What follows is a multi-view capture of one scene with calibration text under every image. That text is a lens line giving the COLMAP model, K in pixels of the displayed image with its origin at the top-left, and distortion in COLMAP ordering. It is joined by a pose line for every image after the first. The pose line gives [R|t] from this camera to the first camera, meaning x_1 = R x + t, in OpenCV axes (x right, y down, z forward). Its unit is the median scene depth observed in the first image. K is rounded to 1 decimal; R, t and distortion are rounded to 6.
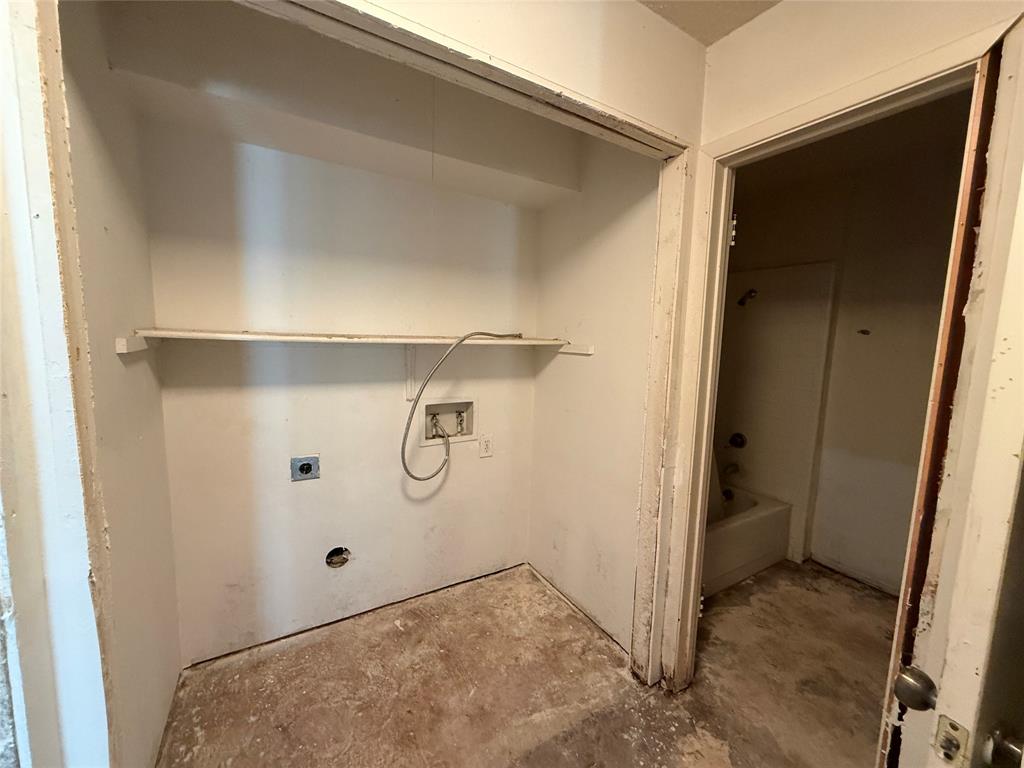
lens RADIAL K [[408.3, 0, 513.5], [0, 408.3, 388.4], [0, 0, 1]] dist [0.000996, 0.000549]
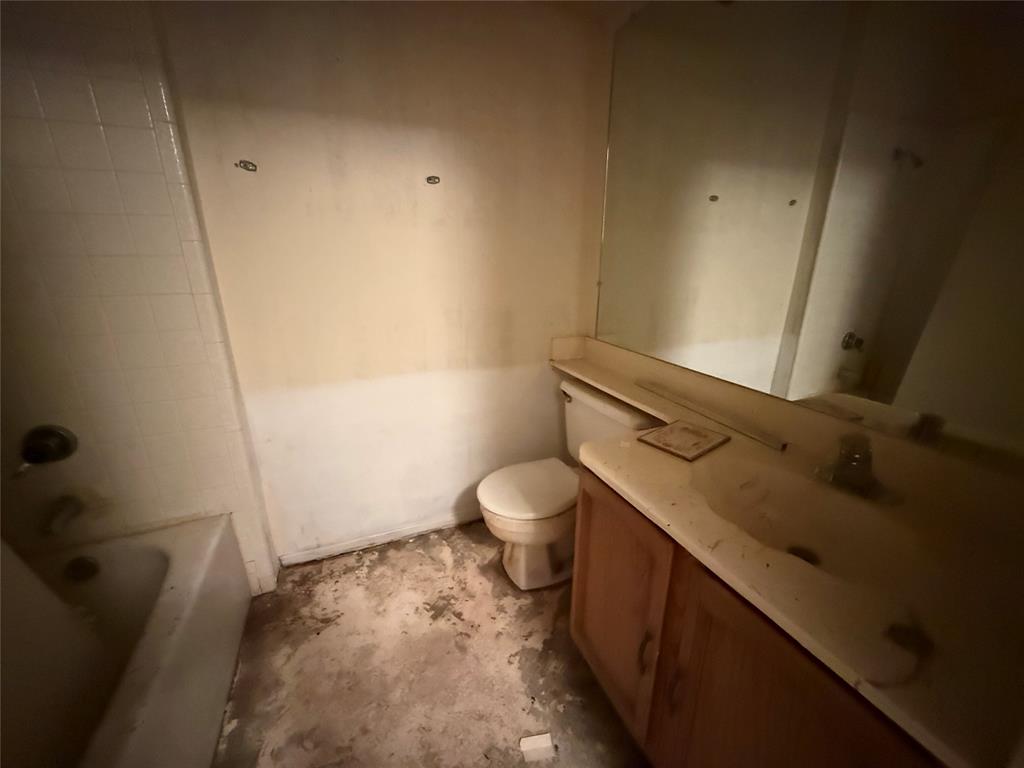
lens RADIAL K [[408.3, 0, 511.9], [0, 408.3, 384.1], [0, 0, 1]] dist [0.000996, 0.000549]
pose [[0.161321, -0.330308, 0.929985, 0.324645], [0.119693, 0.941920, 0.313784, -0.001578], [-0.979617, 0.060693, 0.191487, 0.573731]]
